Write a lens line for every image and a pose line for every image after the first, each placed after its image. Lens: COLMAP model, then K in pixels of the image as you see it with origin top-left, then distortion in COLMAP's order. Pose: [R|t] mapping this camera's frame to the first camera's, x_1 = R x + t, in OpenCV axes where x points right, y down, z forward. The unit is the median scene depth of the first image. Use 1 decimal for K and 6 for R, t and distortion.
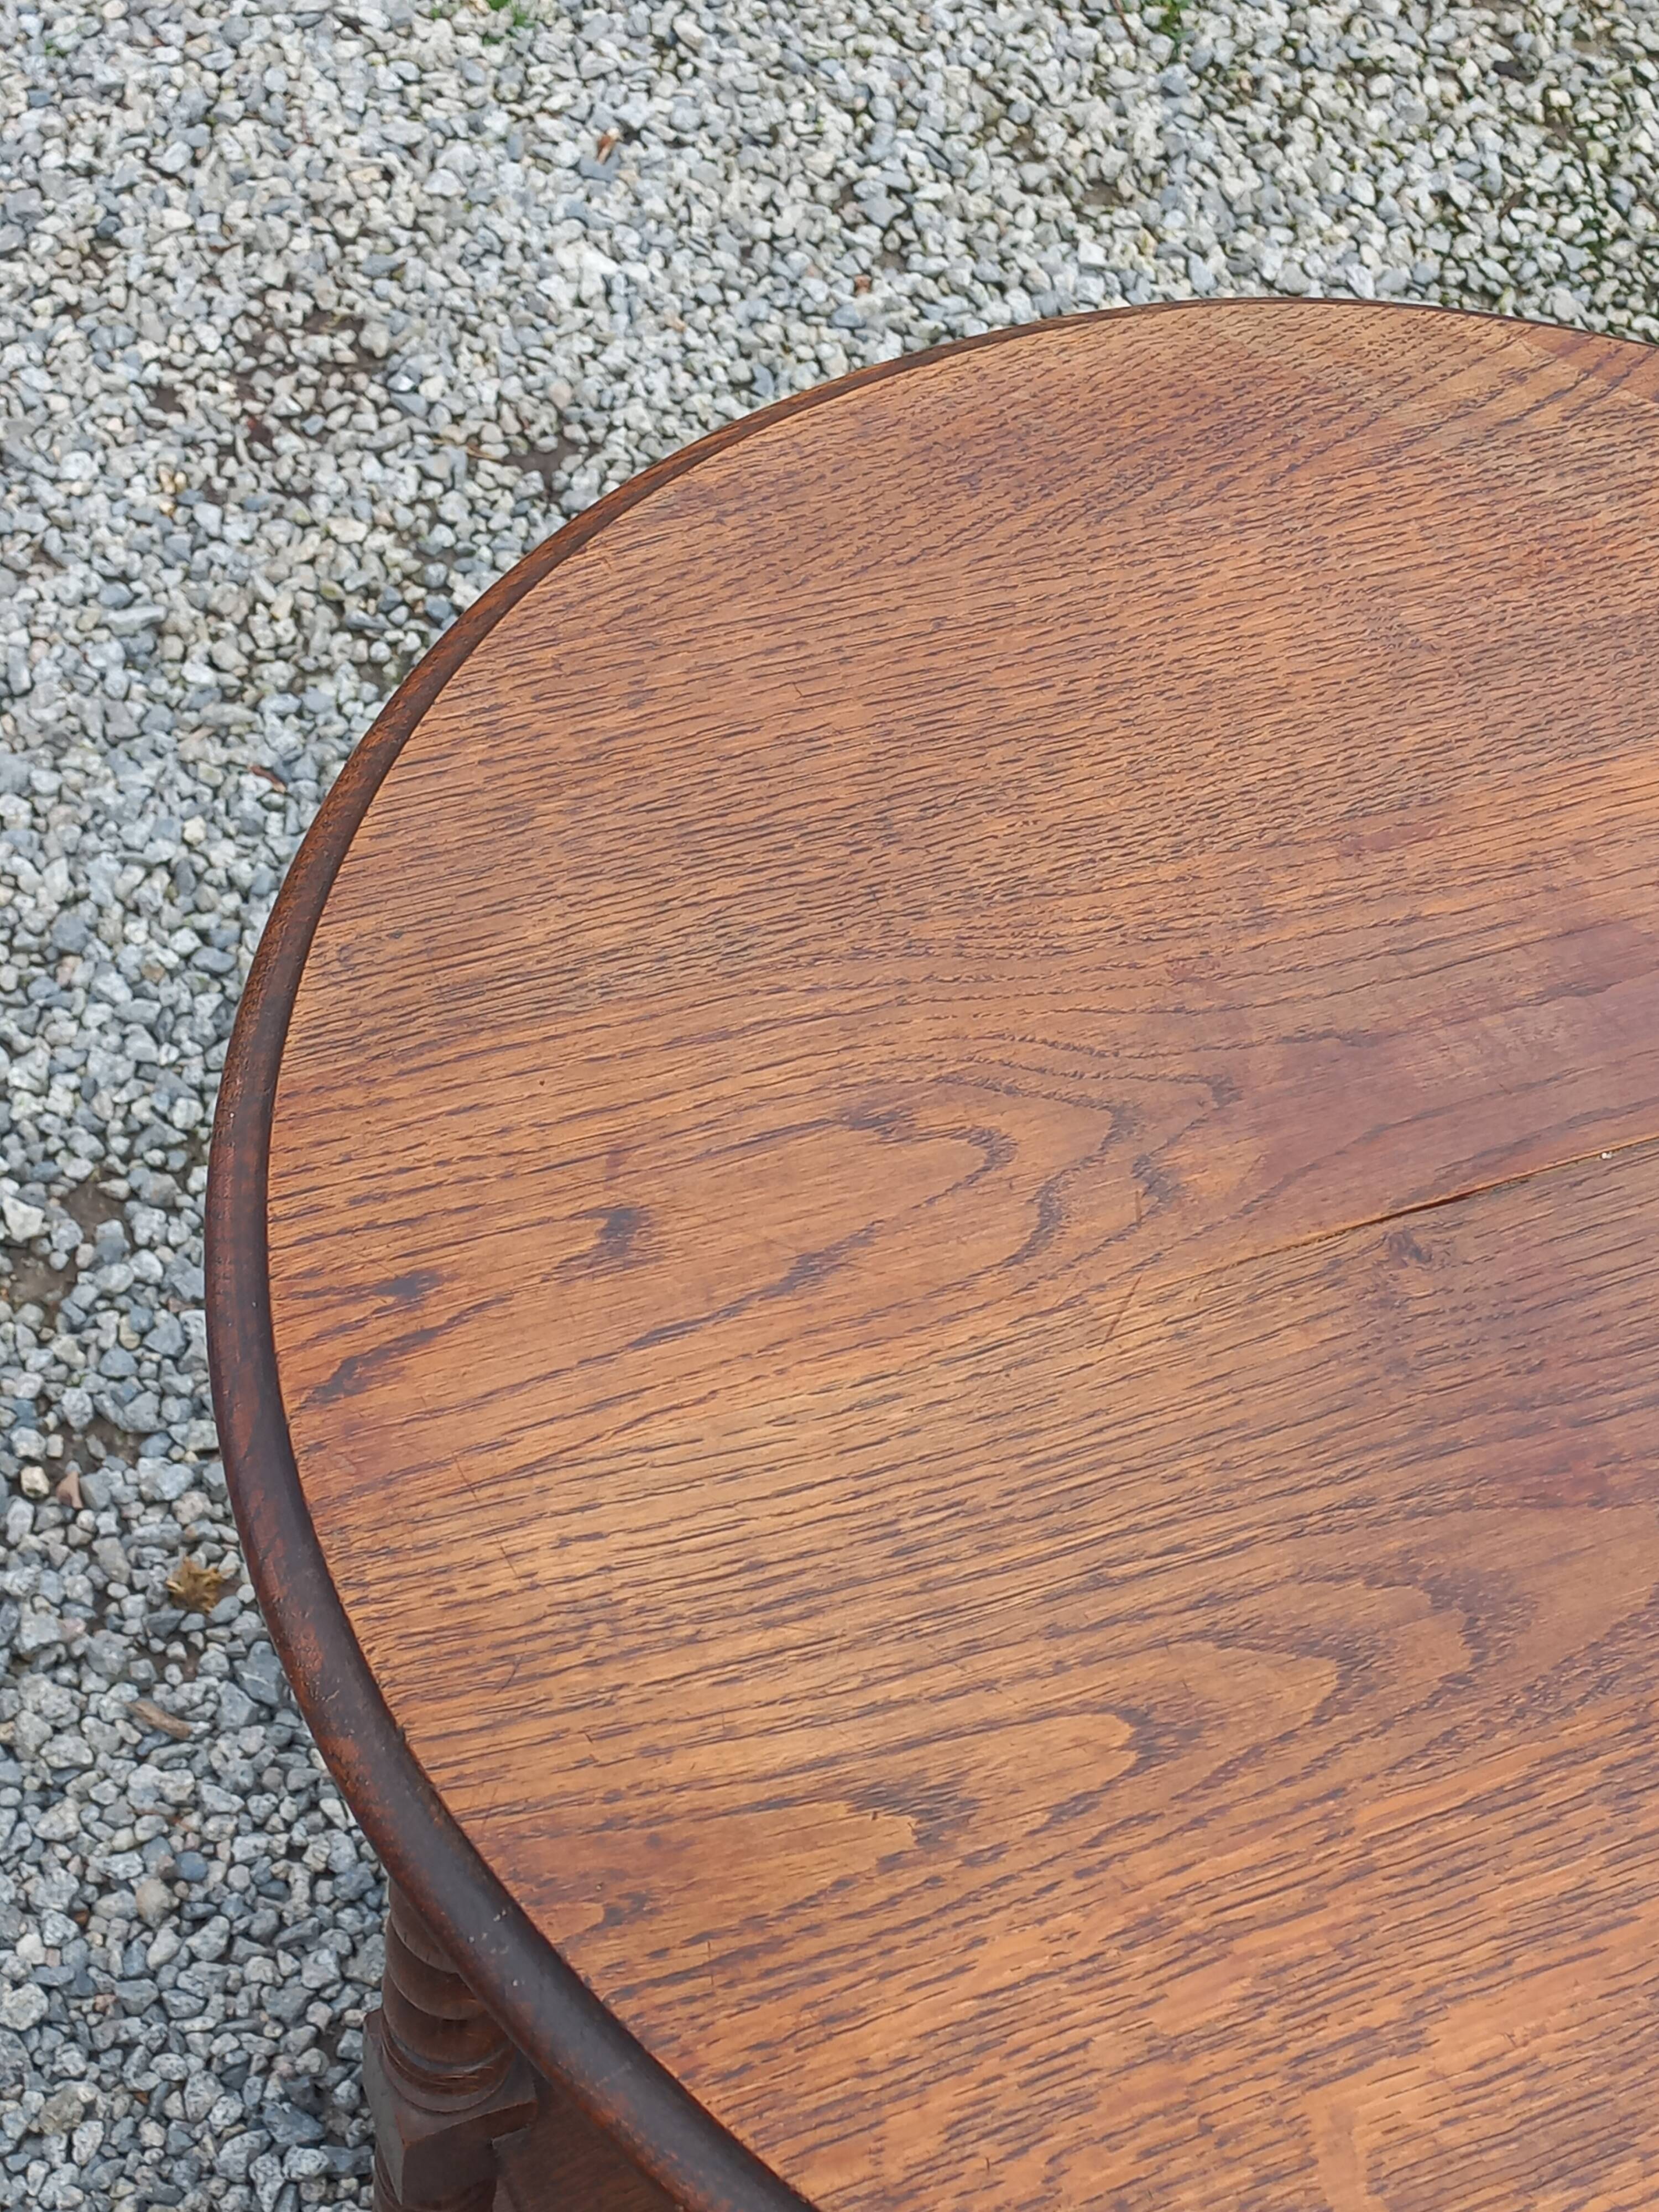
lens RADIAL K [[3190.3, 0, 869.3], [0, 3190.3, 1104.7], [0, 0, 1]] dist [0.098833, -0.092877]
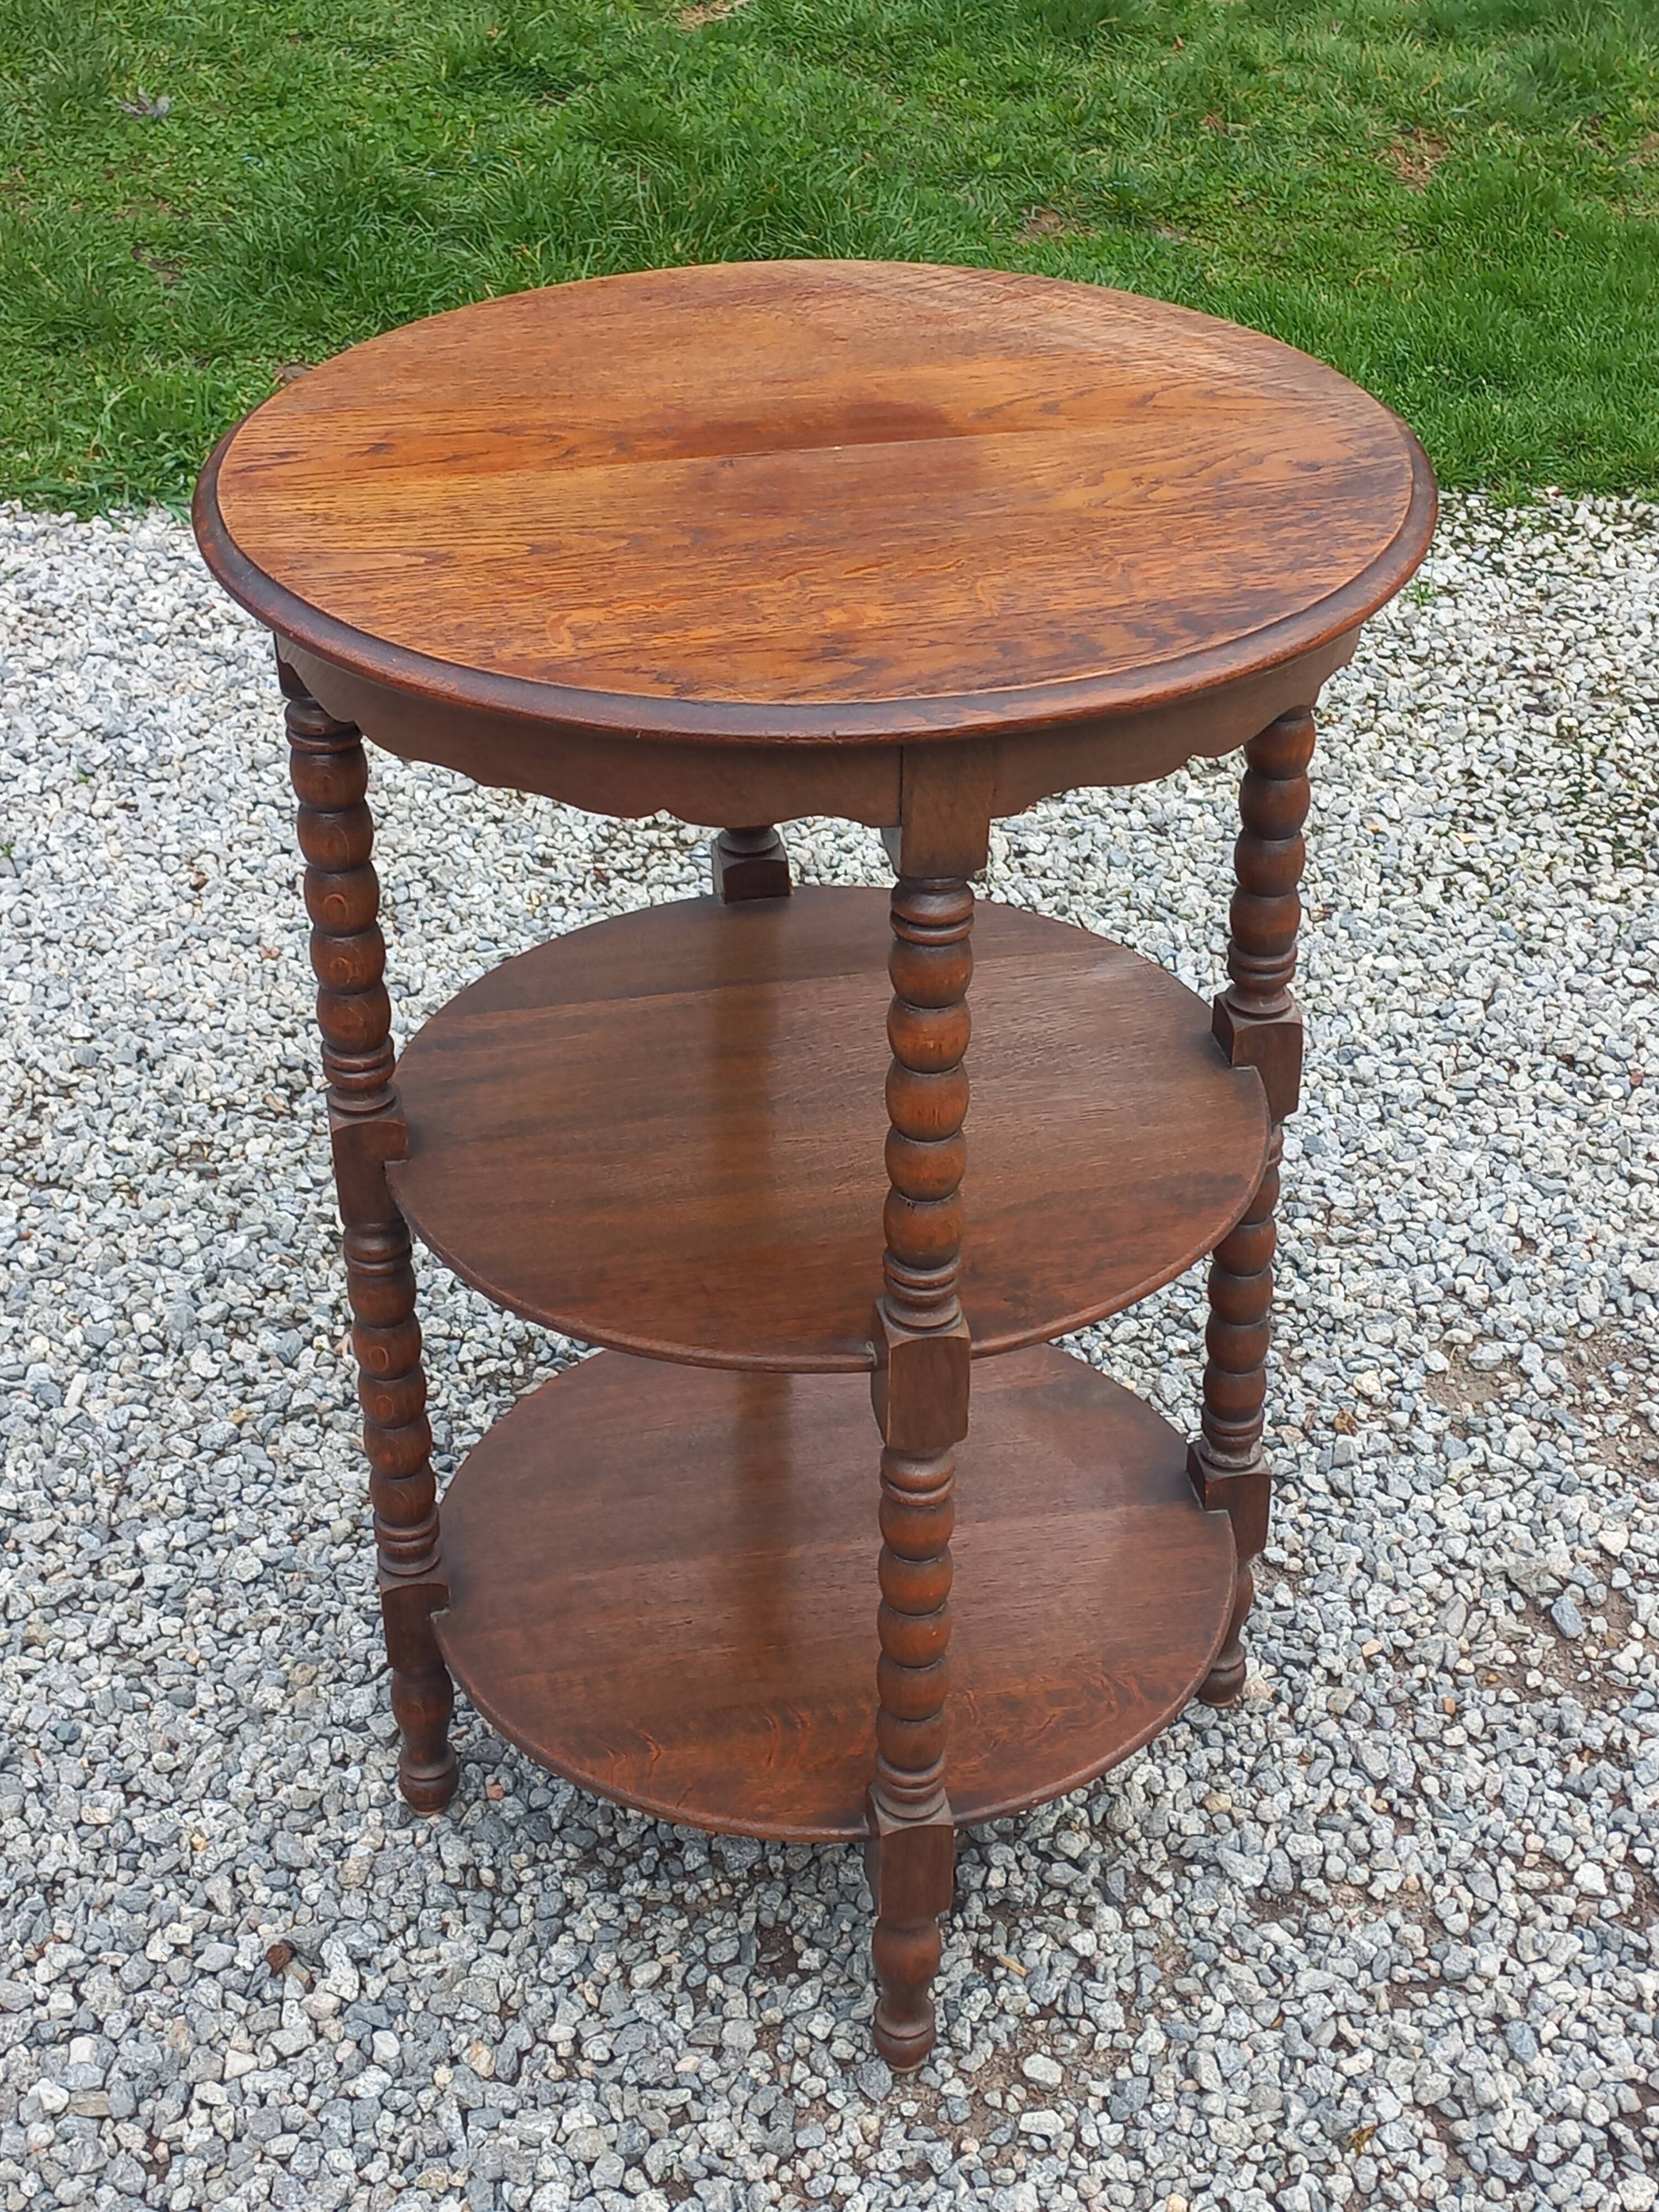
lens RADIAL K [[3143.8, 0, 863.3], [0, 3143.8, 1111.7], [0, 0, 1]] dist [0.106910, -0.121216]
pose [[0.976337, -0.017365, -0.215557, 0.236423], [-0.065460, 0.926278, -0.371112, 0.415436], [0.206110, 0.376440, 0.903223, -0.253282]]
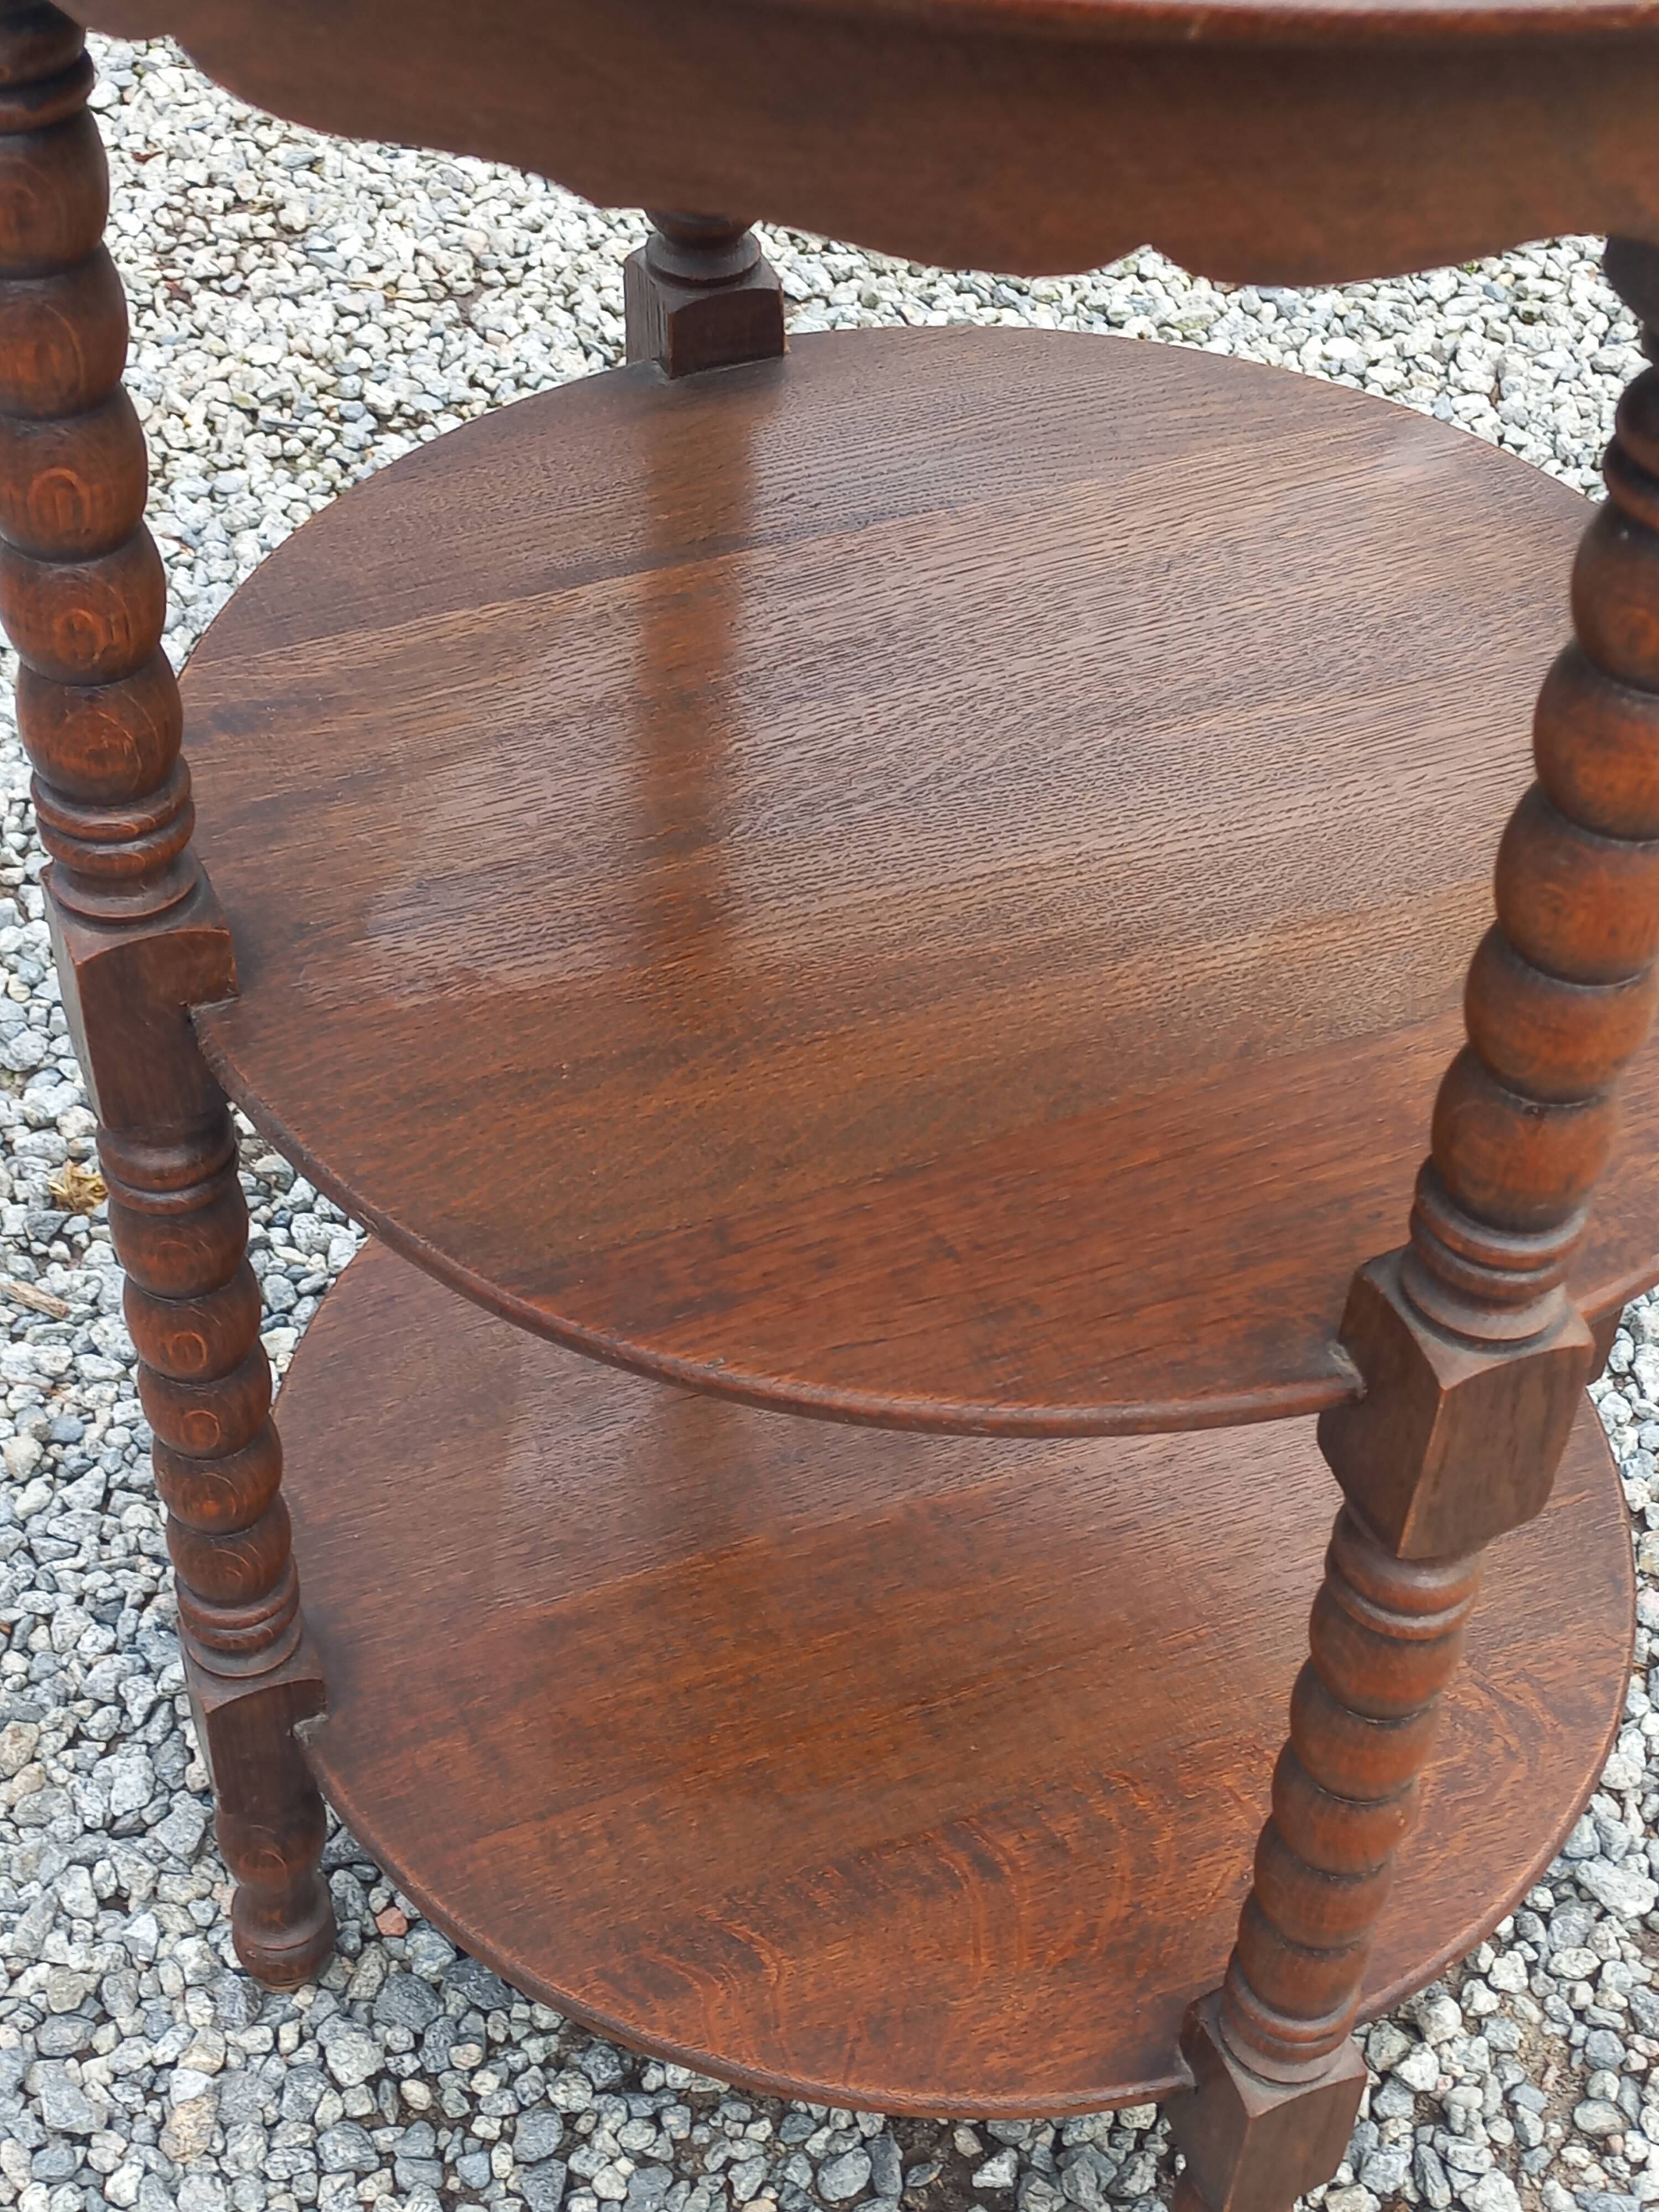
lens RADIAL K [[3147.2, 0, 855.2], [0, 3147.2, 1100.6], [0, 0, 1]] dist [0.102032, -0.099302]
pose [[0.995545, -0.082751, -0.045202, 0.044591], [0.073485, 0.981287, -0.177978, 0.225984], [0.059084, 0.173863, 0.982996, 0.071837]]
